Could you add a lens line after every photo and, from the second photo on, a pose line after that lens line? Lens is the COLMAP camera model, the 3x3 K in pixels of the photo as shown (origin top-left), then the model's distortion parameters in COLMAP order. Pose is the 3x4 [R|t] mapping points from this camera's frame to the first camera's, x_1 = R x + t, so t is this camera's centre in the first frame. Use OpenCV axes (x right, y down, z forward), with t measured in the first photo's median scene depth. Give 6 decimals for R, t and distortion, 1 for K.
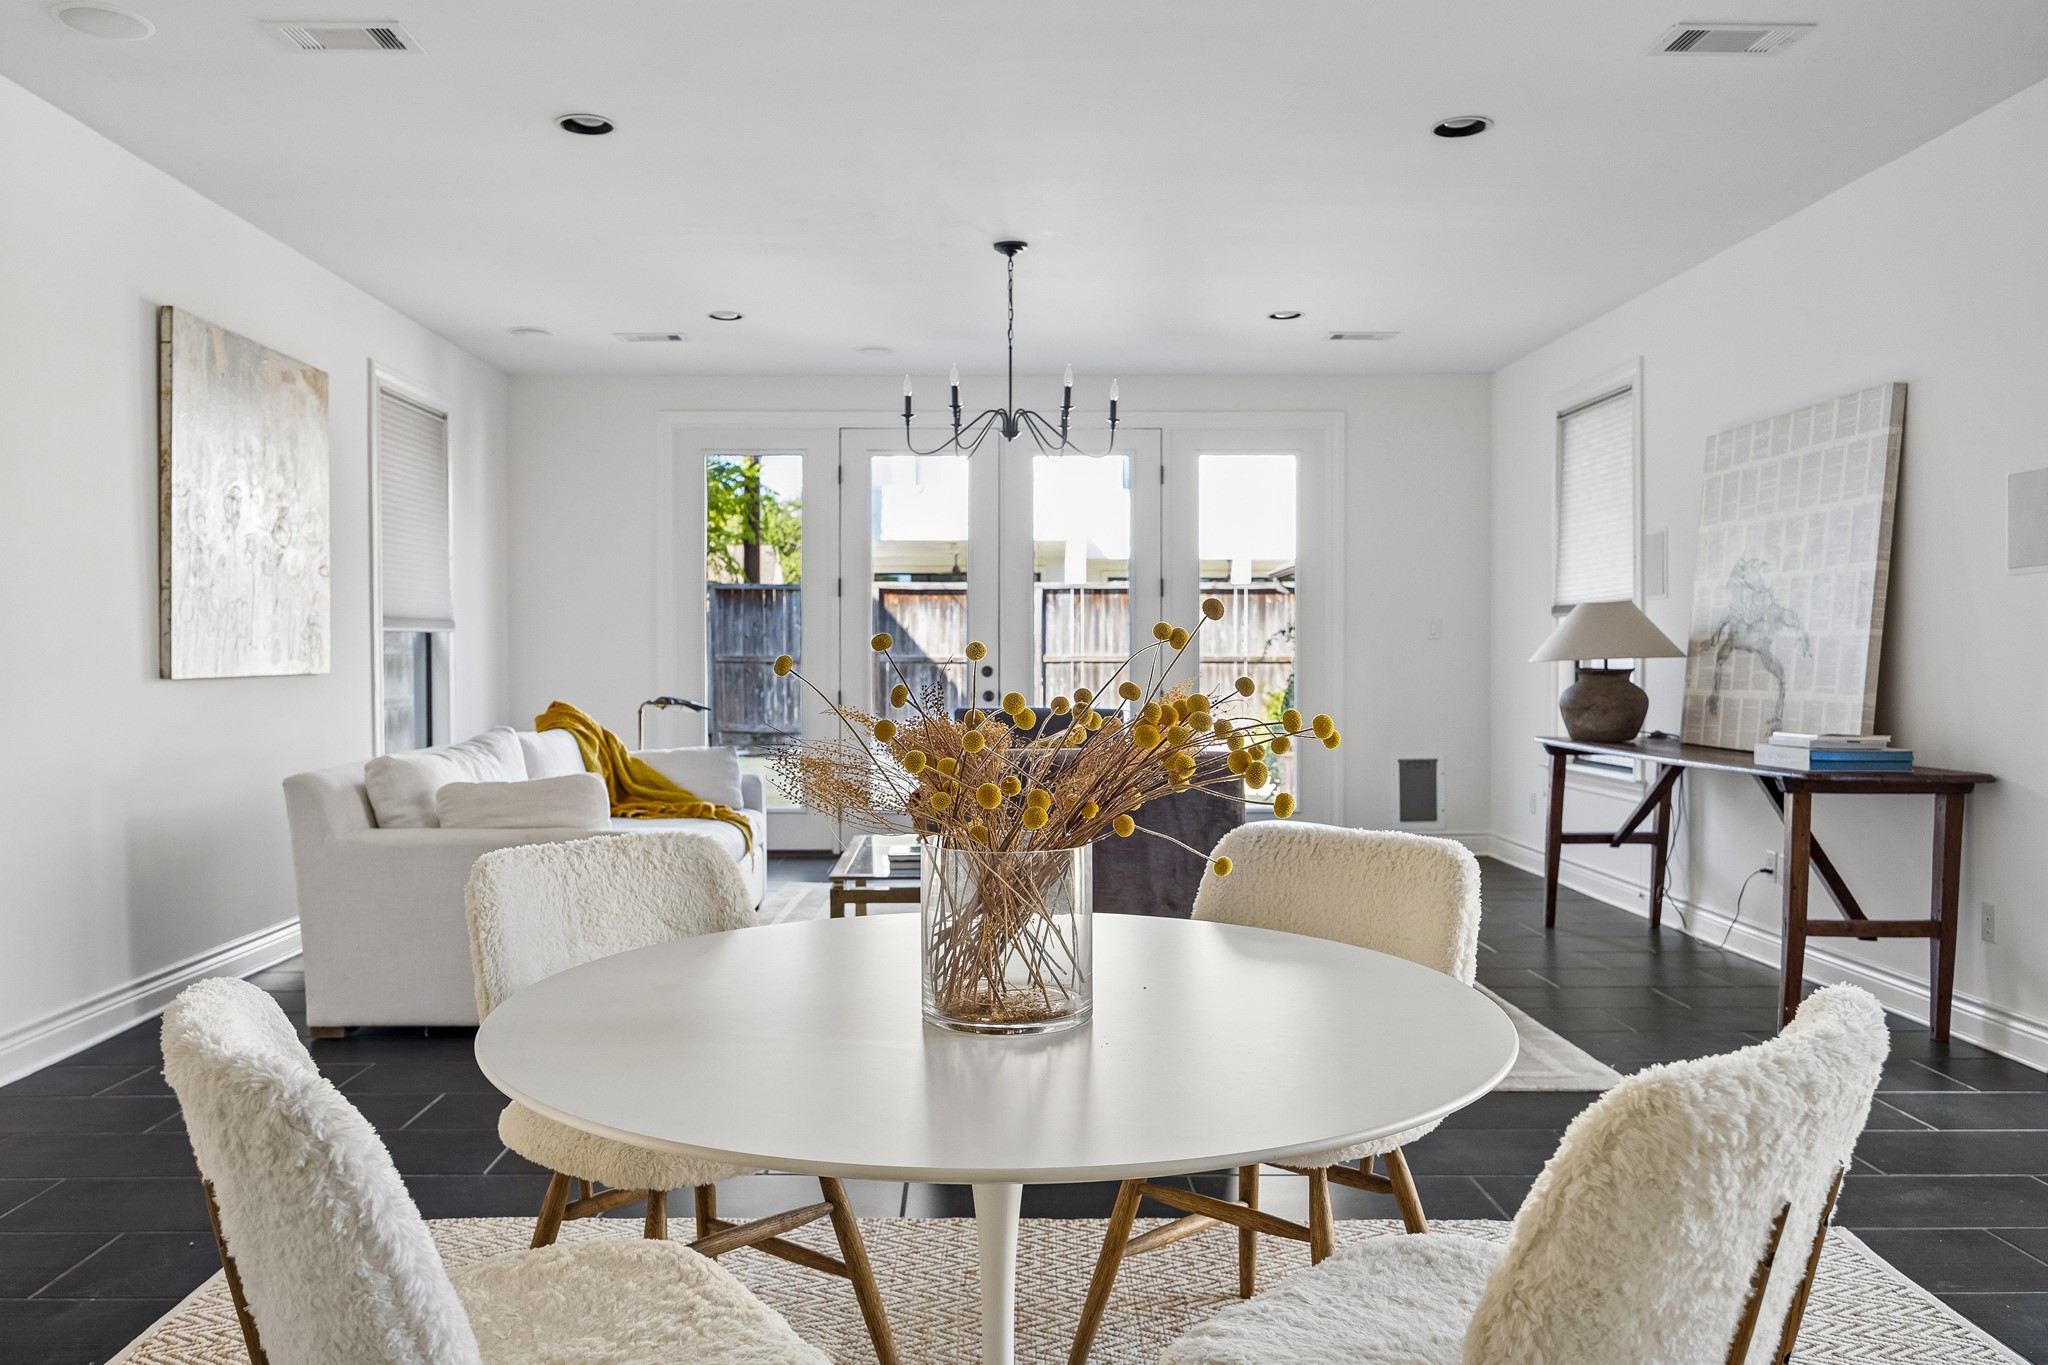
lens RADIAL K [[1507.3, 0, 1010.1], [0, 1507.3, 681.1], [0, 0, 1]] dist [0.012389, 0.001890]
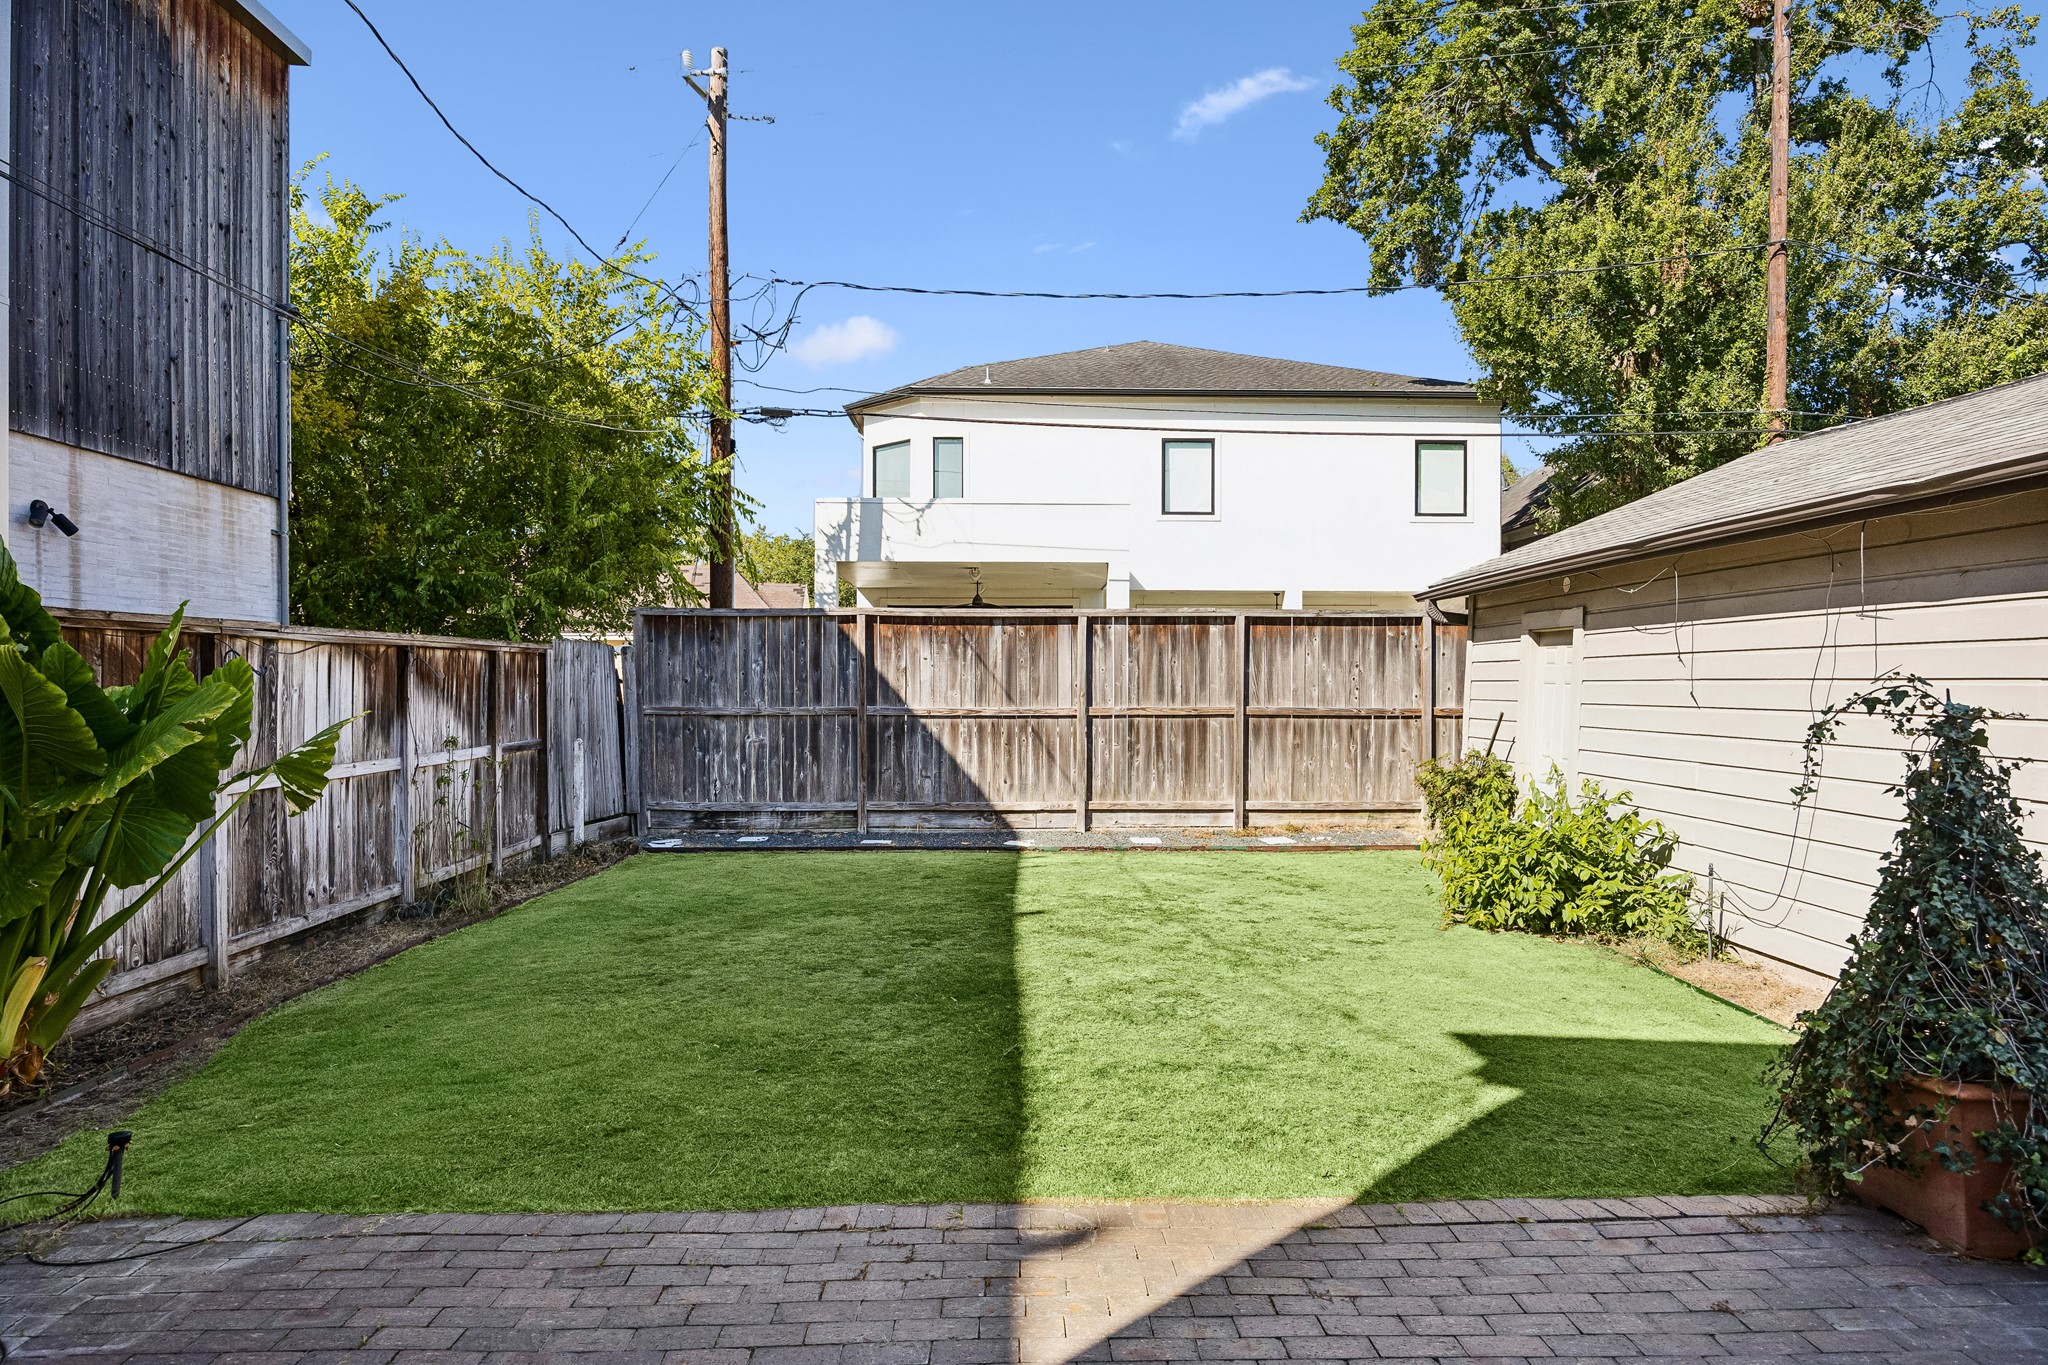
lens RADIAL K [[1252.3, 0, 1021.4], [0, 1252.3, 696.5], [0, 0, 1]] dist [-0.007001, -0.001318]
pose [[0.999949, 0.002637, -0.009742, -0.014480], [-0.002720, 0.999960, -0.008541, -0.046459], [0.009719, 0.008567, 0.999916, 1.072371]]
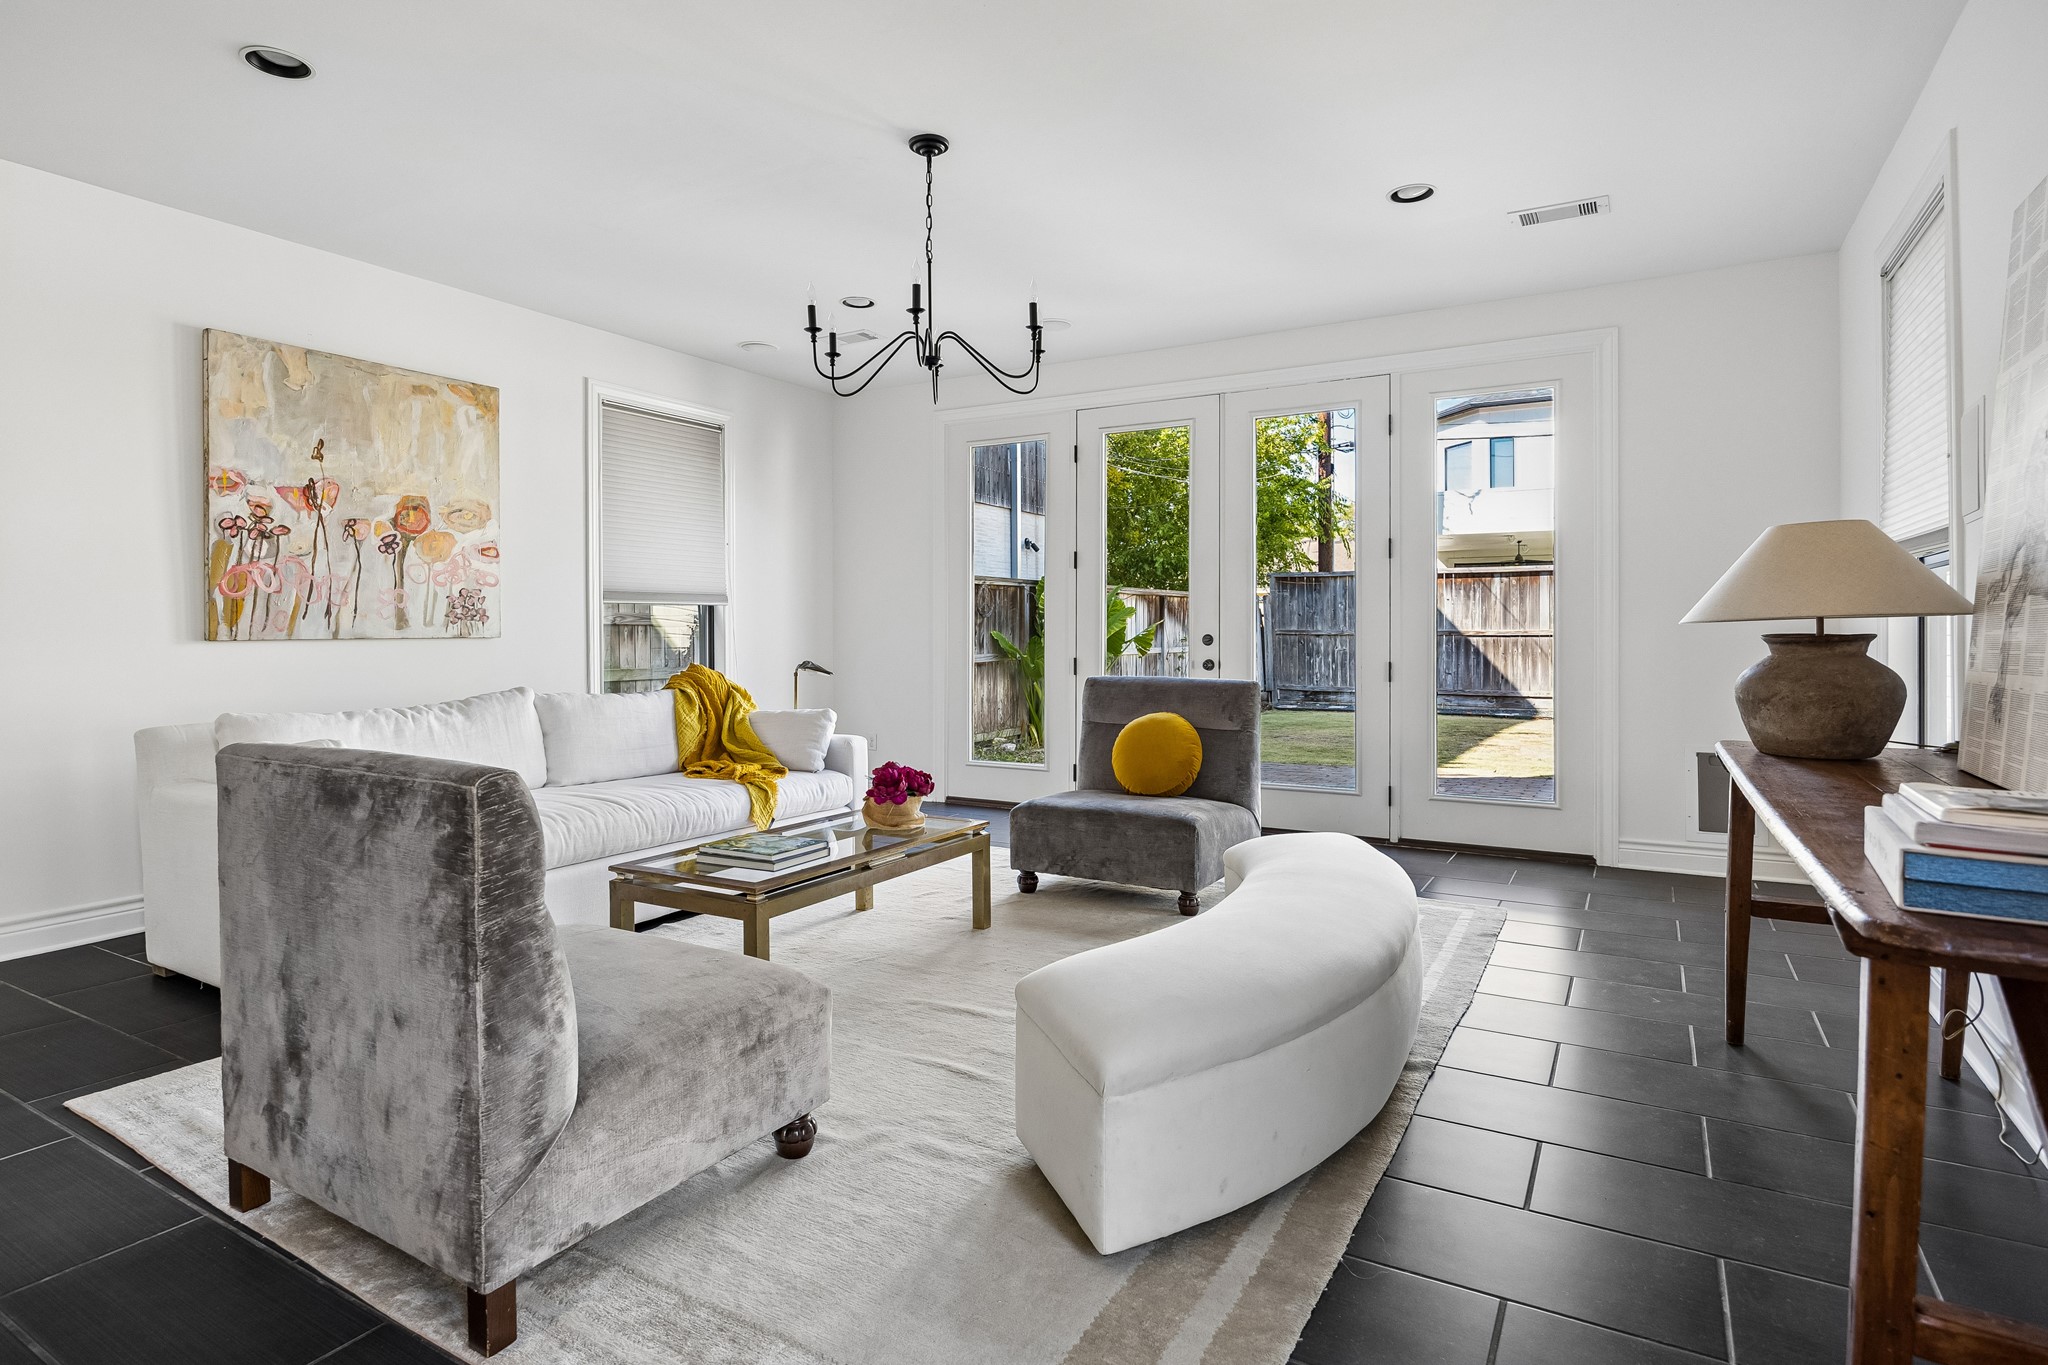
lens RADIAL K [[1062.1, 0, 1043.2], [0, 1062.1, 634.8], [0, 0, 1]] dist [-0.009444, 0.000217]
pose [[0.862839, 0.001058, -0.505478, 0.243432], [-0.008266, 0.999894, -0.012017, -0.000467], [0.505411, 0.014547, 0.862756, 0.344742]]
